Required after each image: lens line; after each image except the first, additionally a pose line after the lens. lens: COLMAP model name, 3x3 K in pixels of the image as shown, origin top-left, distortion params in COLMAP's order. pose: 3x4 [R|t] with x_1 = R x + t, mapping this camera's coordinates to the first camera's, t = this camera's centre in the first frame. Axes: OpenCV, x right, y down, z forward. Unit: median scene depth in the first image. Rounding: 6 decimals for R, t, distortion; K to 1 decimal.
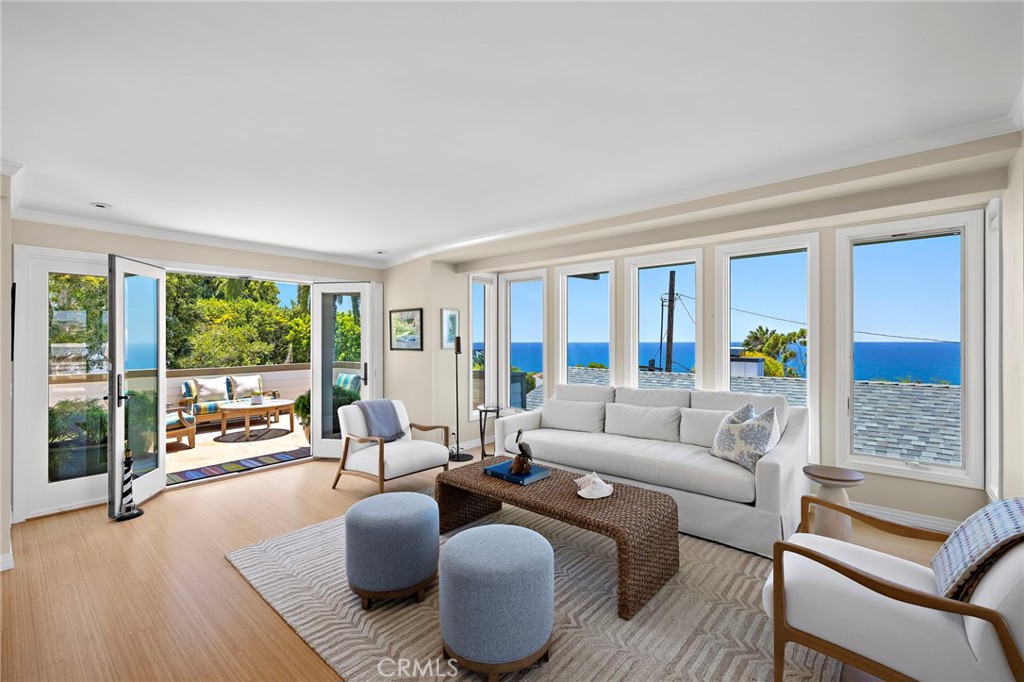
lens RADIAL K [[436.1, 0, 513.7], [0, 436.1, 338.5], [0, 0, 1]] dist [0.003120, 0.001466]
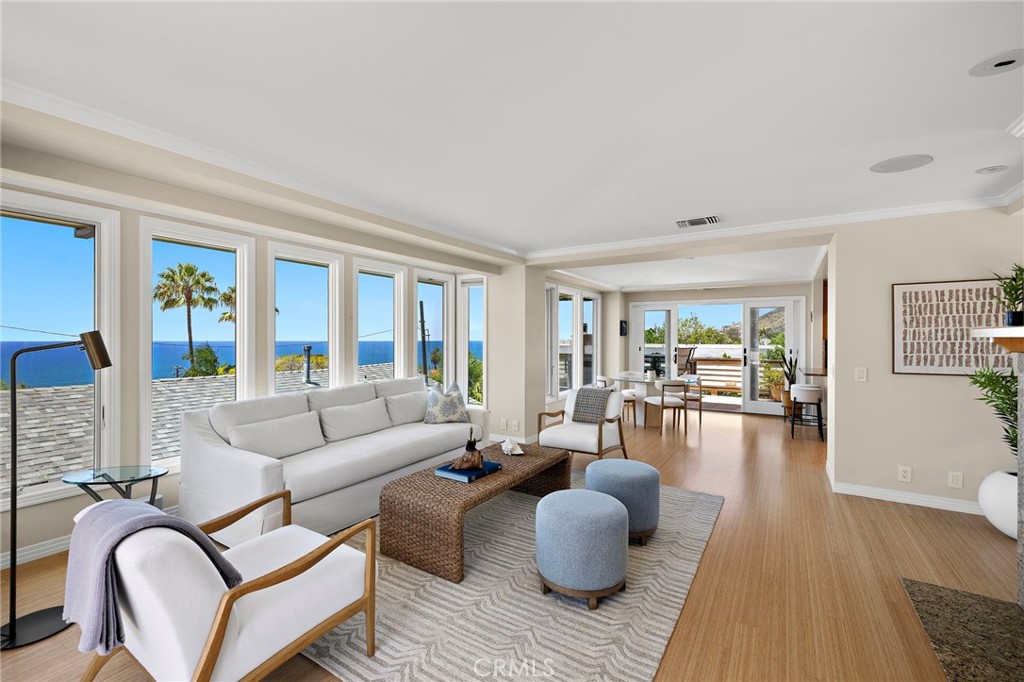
lens RADIAL K [[436.1, 0, 508.2], [0, 436.1, 338.9], [0, 0, 1]] dist [0.003120, 0.001466]
pose [[-0.145805, 0.001176, 0.989313, -0.755984], [-0.003067, 0.999994, -0.001641, 0.005023], [-0.989309, -0.003274, -0.145801, 0.801076]]
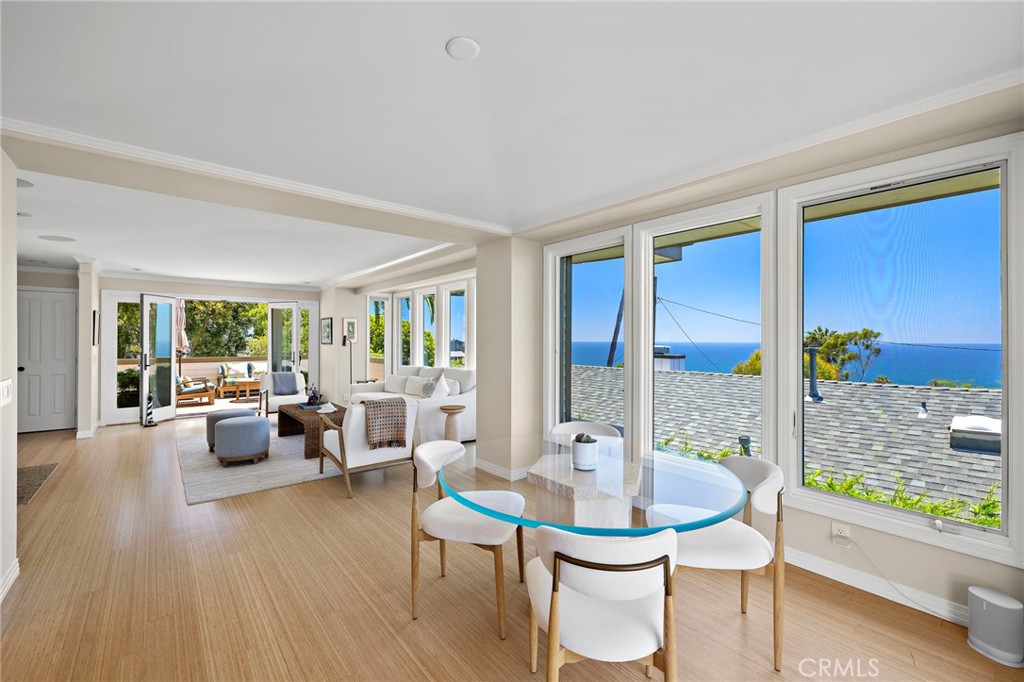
lens RADIAL K [[438.3, 0, 515.1], [0, 438.3, 338.9], [0, 0, 1]] dist [0.018779, -0.000123]
pose [[0.983294, 0.003266, -0.181994, 0.667120], [-0.003378, 0.999994, -0.000310, 0.005627], [0.181992, 0.000920, 0.983300, -0.405278]]
